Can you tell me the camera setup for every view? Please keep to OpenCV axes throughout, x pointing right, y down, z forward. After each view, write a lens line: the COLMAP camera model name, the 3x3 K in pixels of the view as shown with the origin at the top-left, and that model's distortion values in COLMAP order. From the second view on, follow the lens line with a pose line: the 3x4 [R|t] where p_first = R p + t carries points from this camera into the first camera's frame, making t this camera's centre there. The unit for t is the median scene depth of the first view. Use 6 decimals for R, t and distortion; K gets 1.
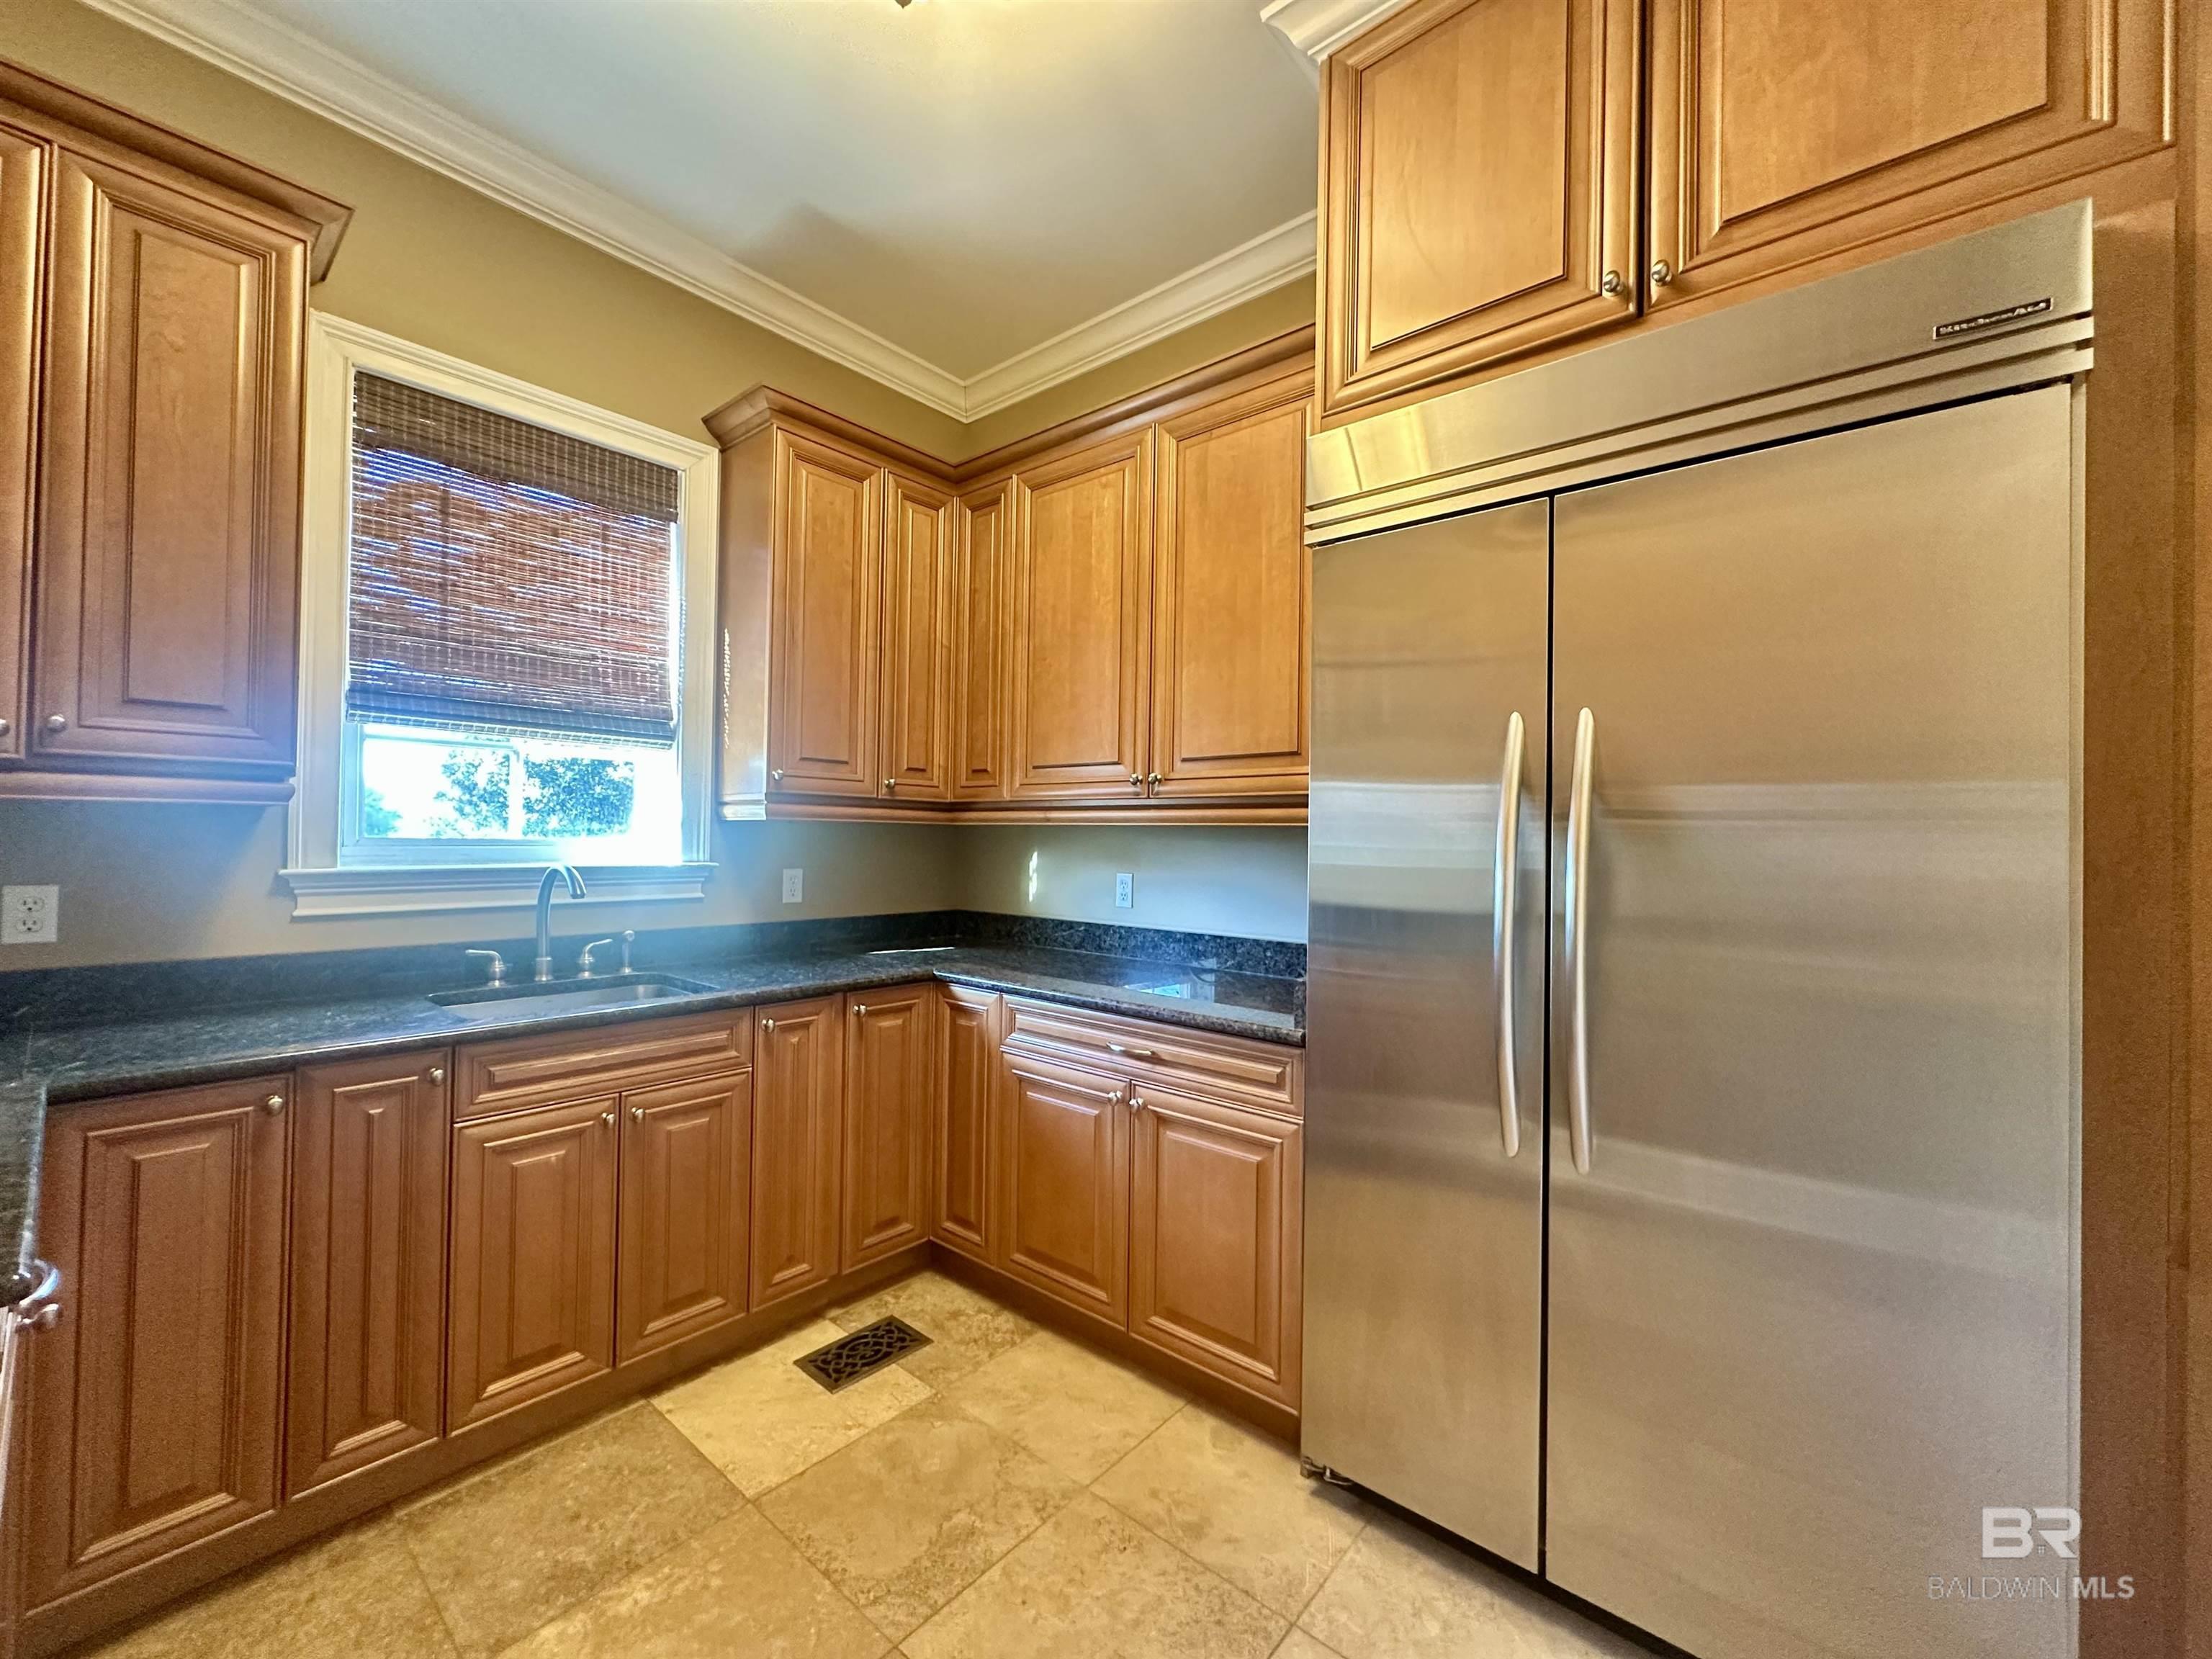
lens RADIAL K [[880.9, 0, 1084.1], [0, 880.9, 821.3], [0, 0, 1]] dist [0.008587, -0.000070]
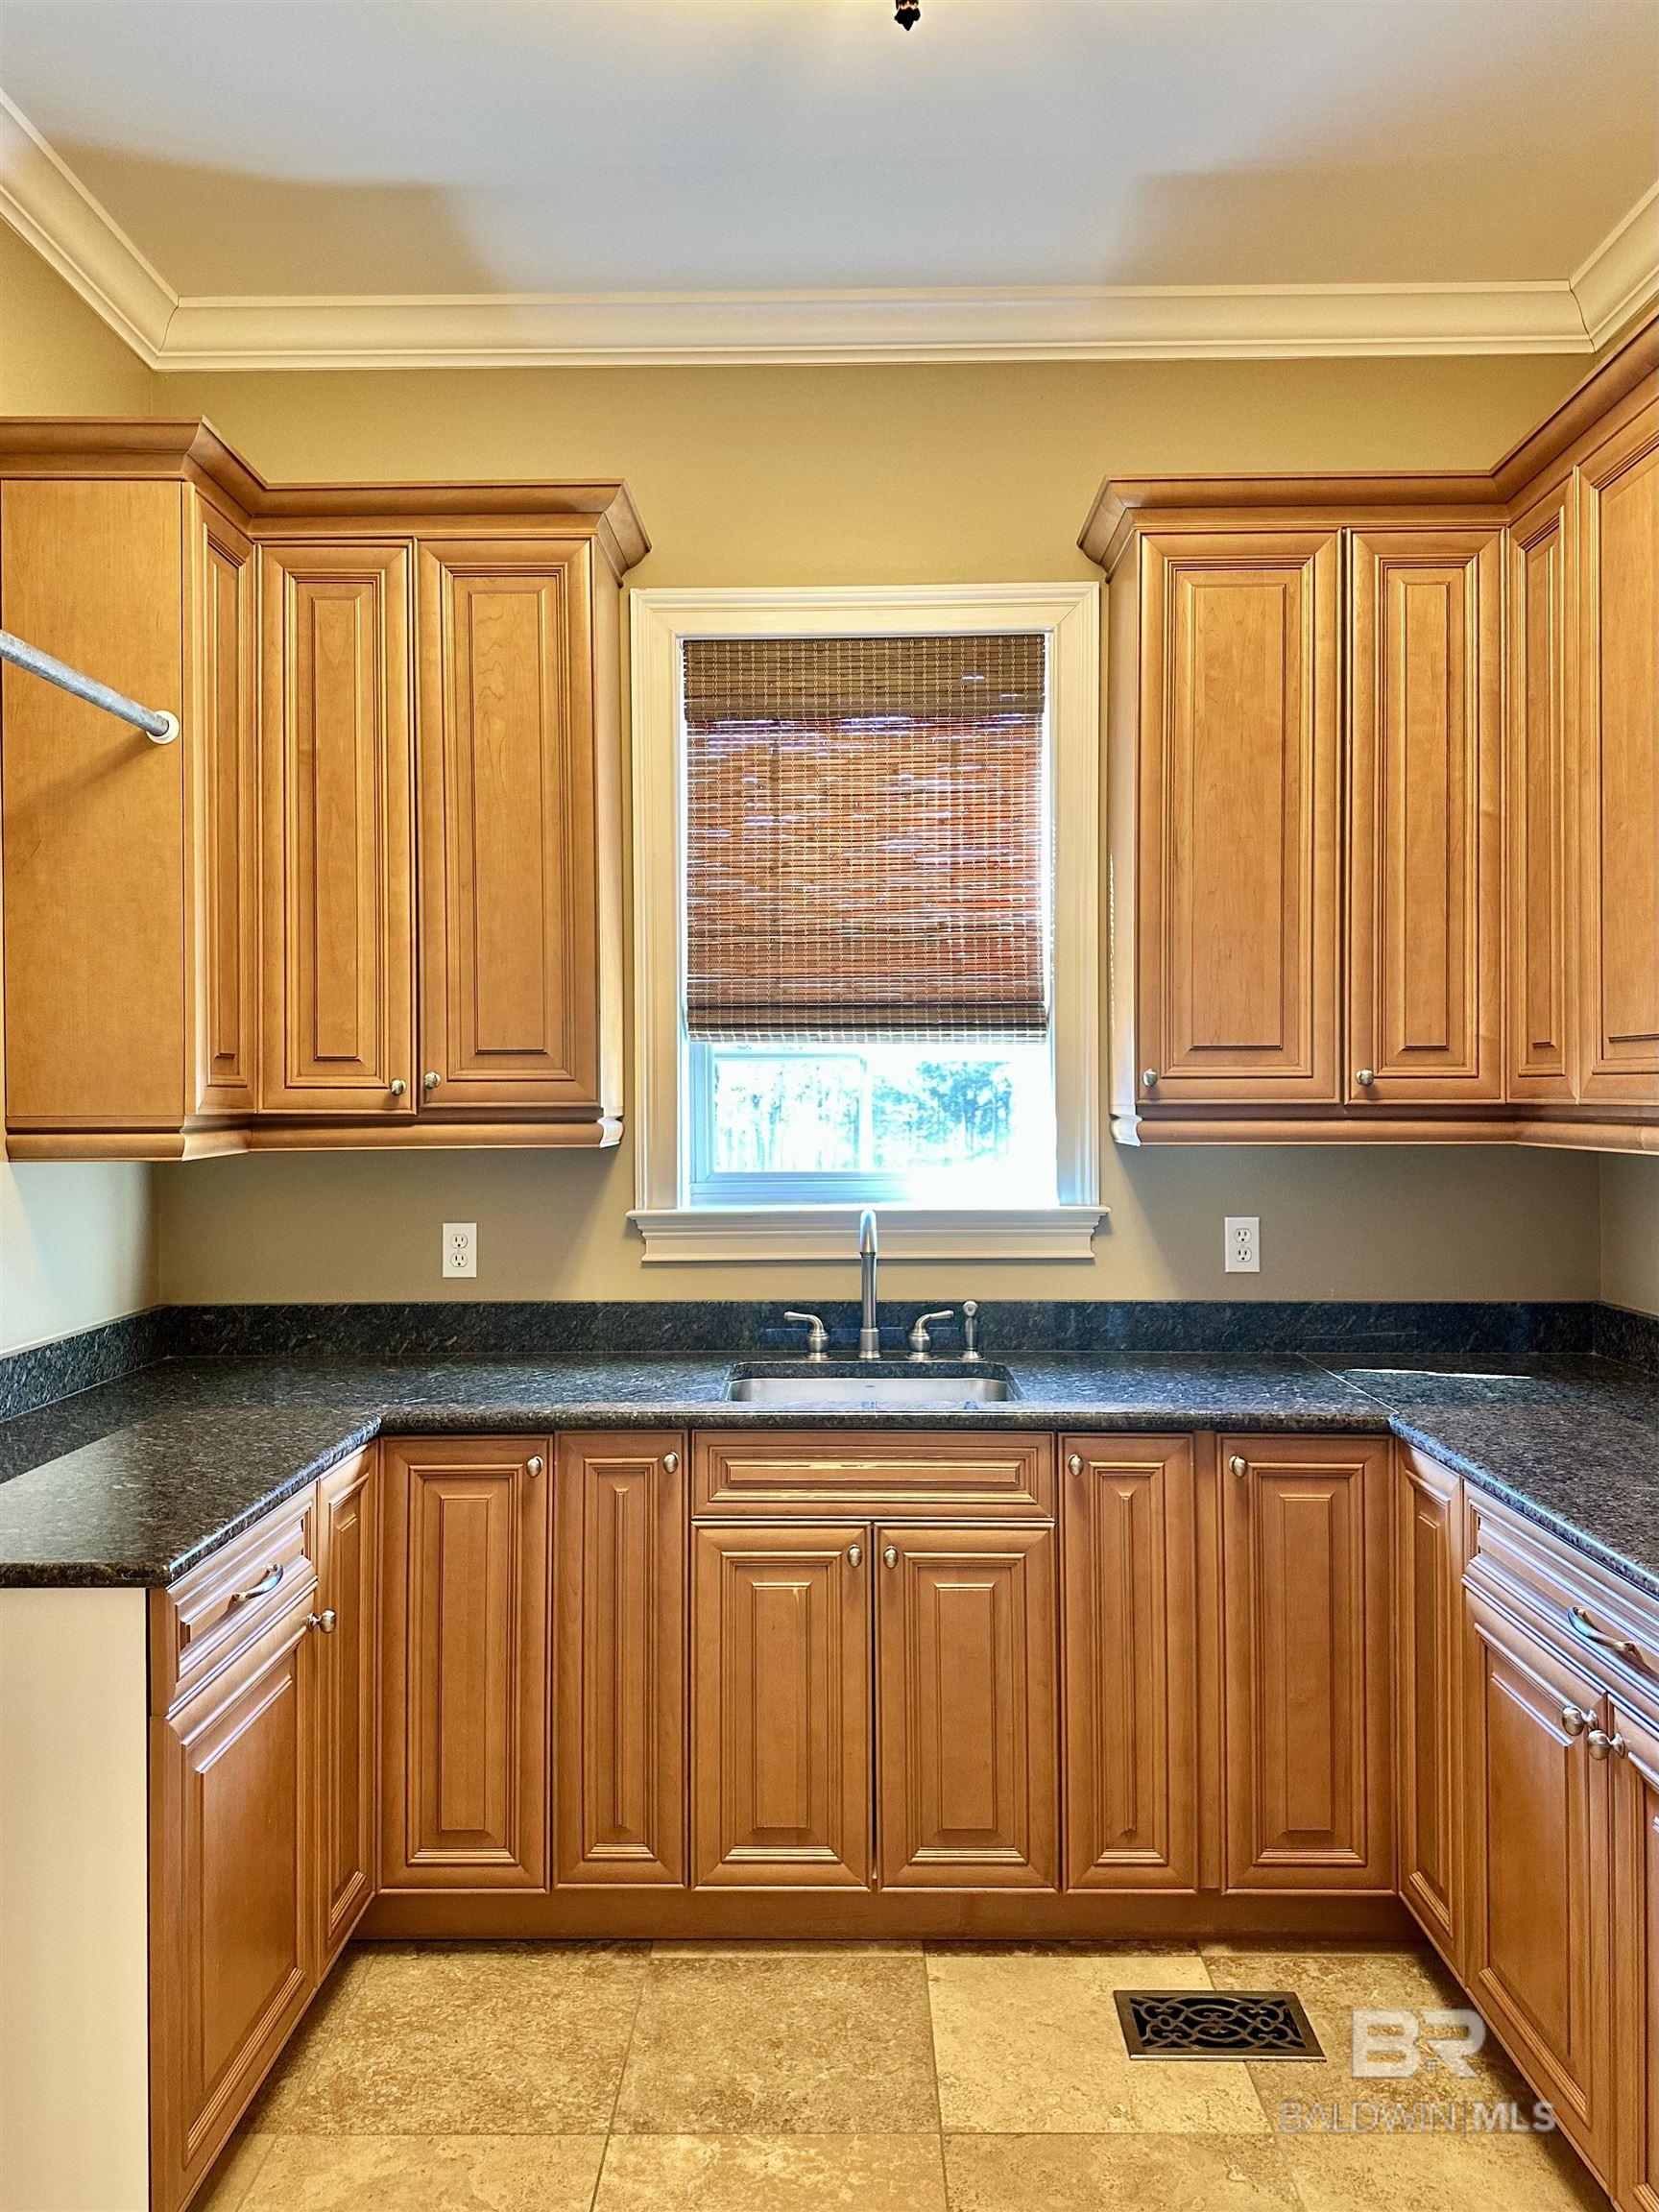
lens RADIAL K [[1550.0, 0, 815.9], [0, 1550.0, 1094.2], [0, 0, 1]] dist [0.091143, -0.109852]
pose [[0.654336, -0.025238, -0.755783, 0.409756], [0.029575, 0.999532, -0.007772, -0.045246], [0.755625, -0.017267, 0.654776, 0.082214]]
